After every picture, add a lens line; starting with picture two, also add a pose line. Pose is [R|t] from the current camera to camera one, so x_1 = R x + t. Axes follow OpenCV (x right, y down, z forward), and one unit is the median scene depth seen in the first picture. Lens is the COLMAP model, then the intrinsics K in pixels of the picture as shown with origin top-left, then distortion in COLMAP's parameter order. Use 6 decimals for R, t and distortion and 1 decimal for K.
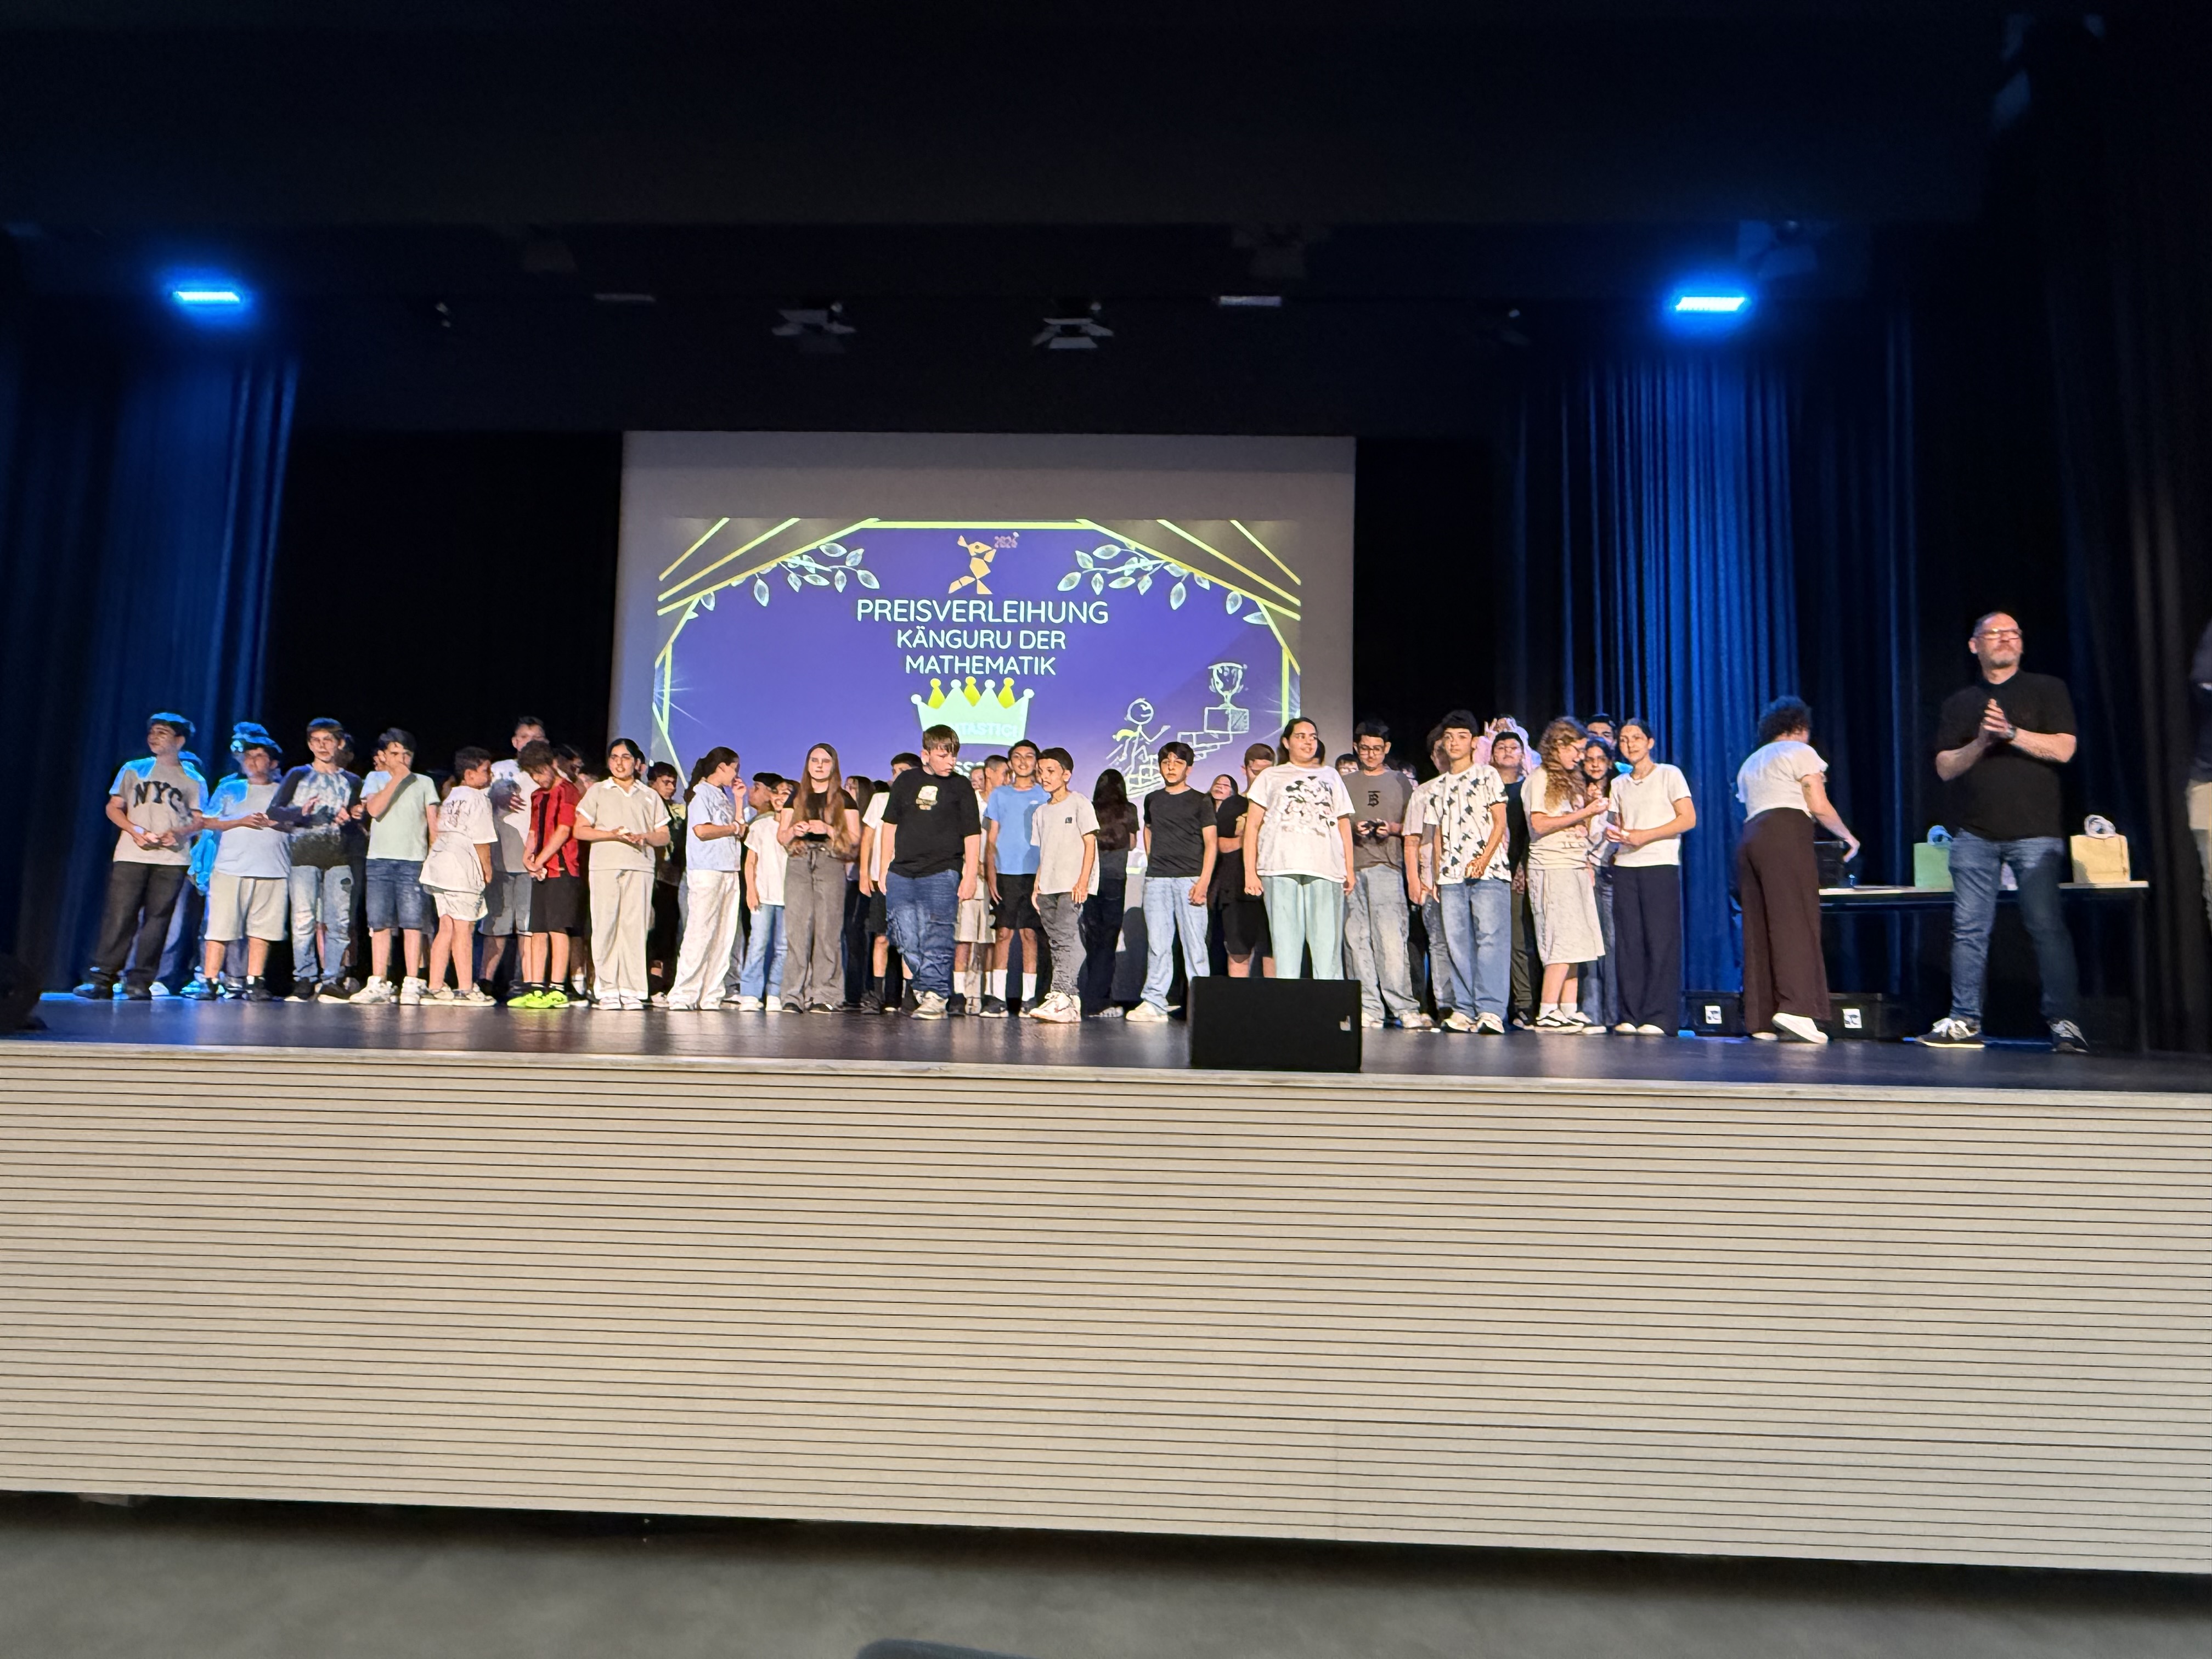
lens RADIAL K [[1432.5, 0, 1086.5], [0, 1432.5, 846.1], [0, 0, 1]] dist [0.003647, -0.003801]
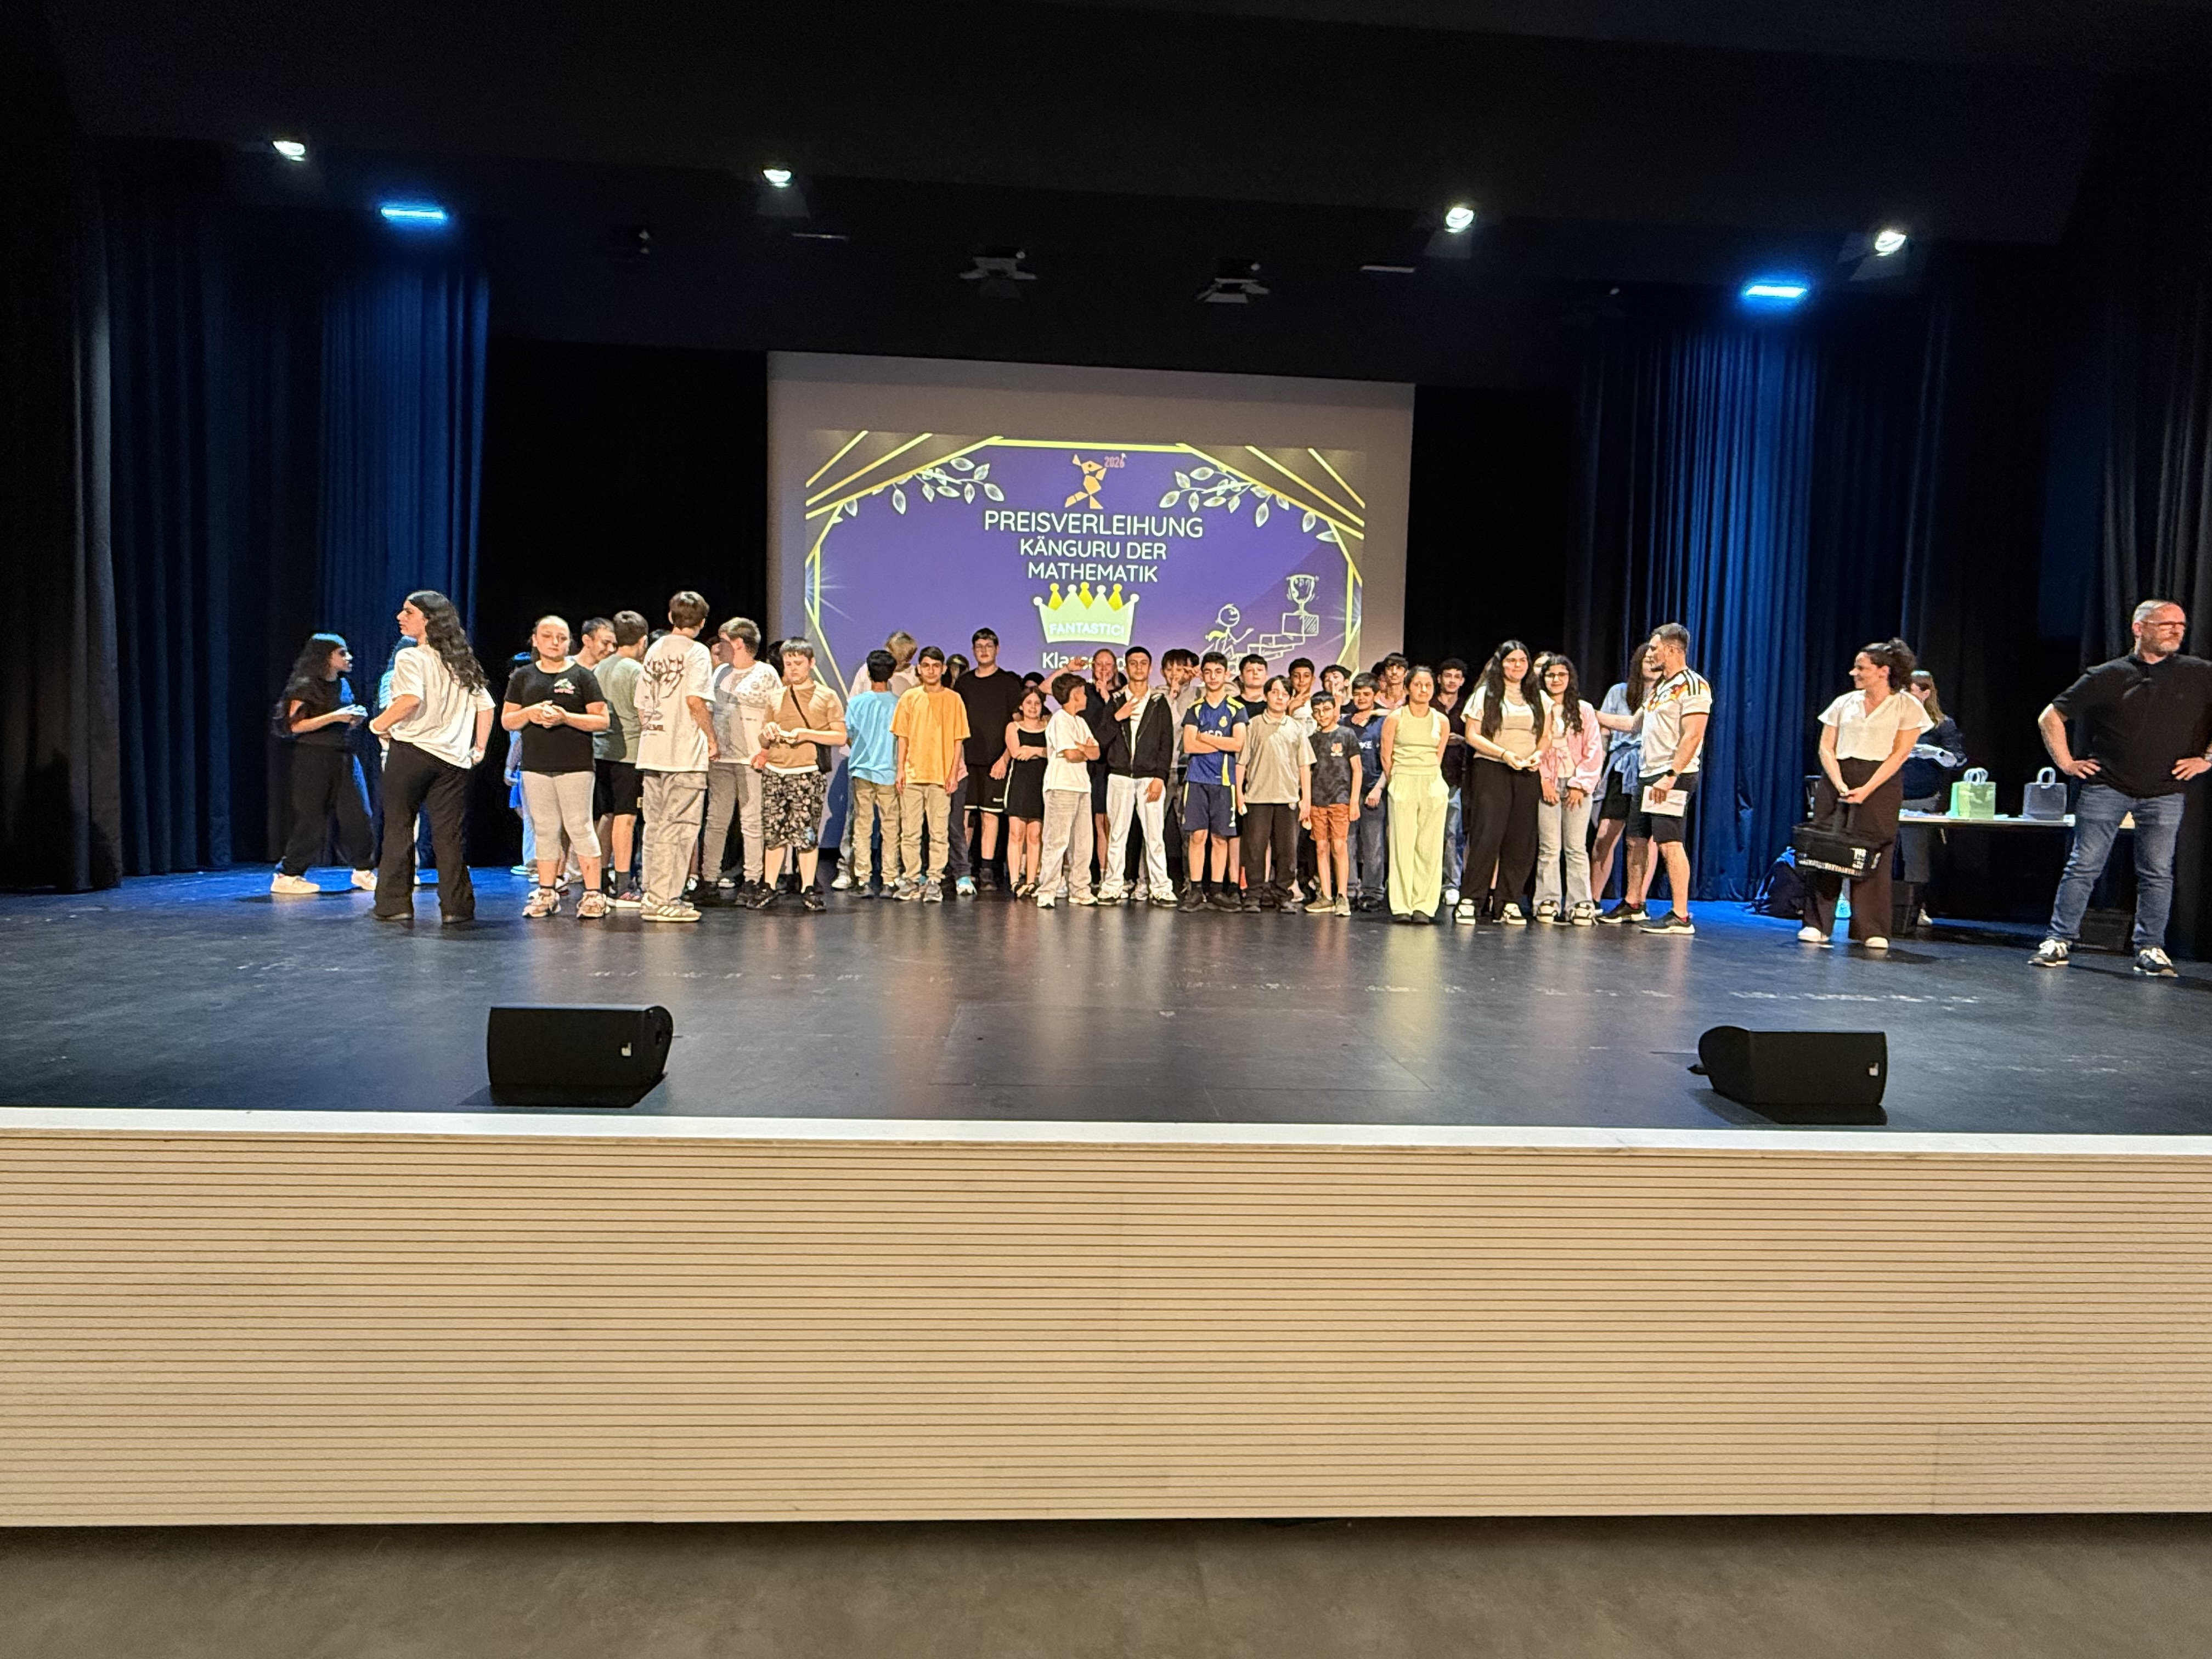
lens RADIAL K [[1157.6, 0, 1104.0], [0, 1157.6, 842.6], [0, 0, 1]] dist [0.002981, 0.000147]
pose [[0.995709, 0.001661, 0.092523, -0.151524], [-0.016152, 0.987610, 0.156097, -0.056089], [-0.091117, -0.156922, 0.983399, 0.040216]]
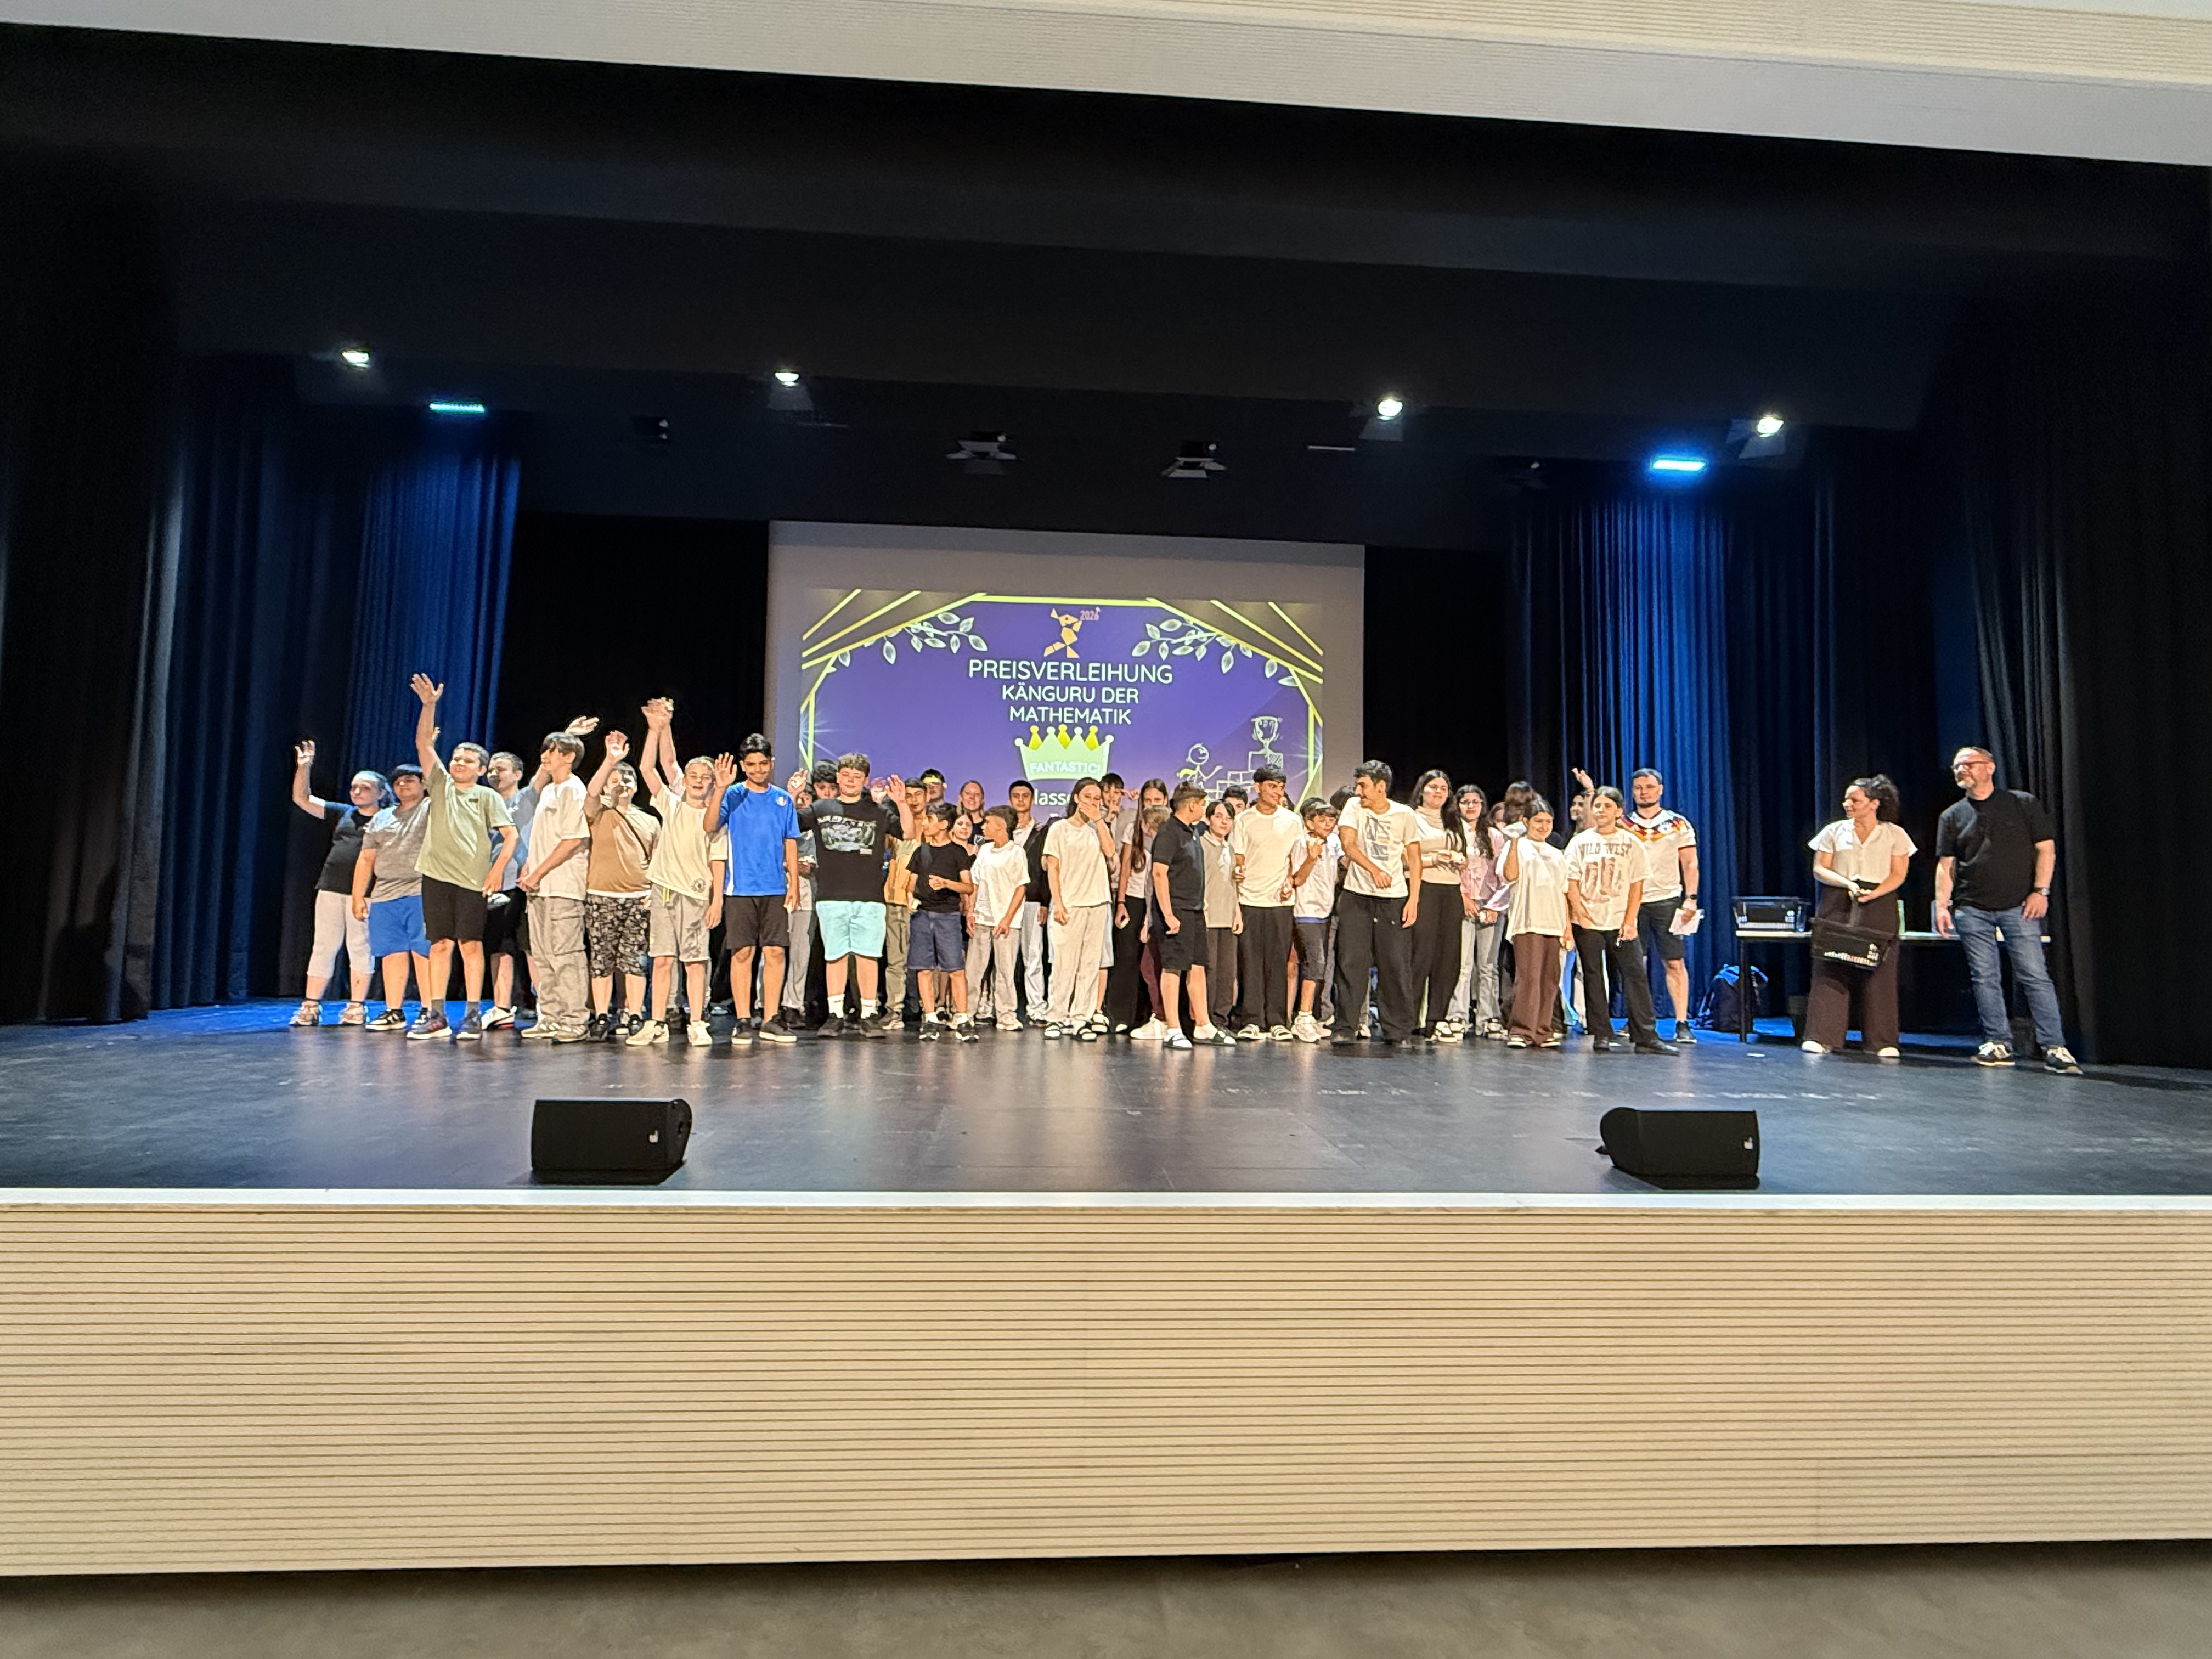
lens RADIAL K [[1157.6, 0, 1100.5], [0, 1157.6, 839.7], [0, 0, 1]] dist [0.002981, 0.000147]
pose [[0.994624, 0.003240, 0.103504, -0.151323], [-0.007074, 0.999302, 0.036694, -0.055456], [-0.103313, -0.037229, 0.993952, -0.003875]]
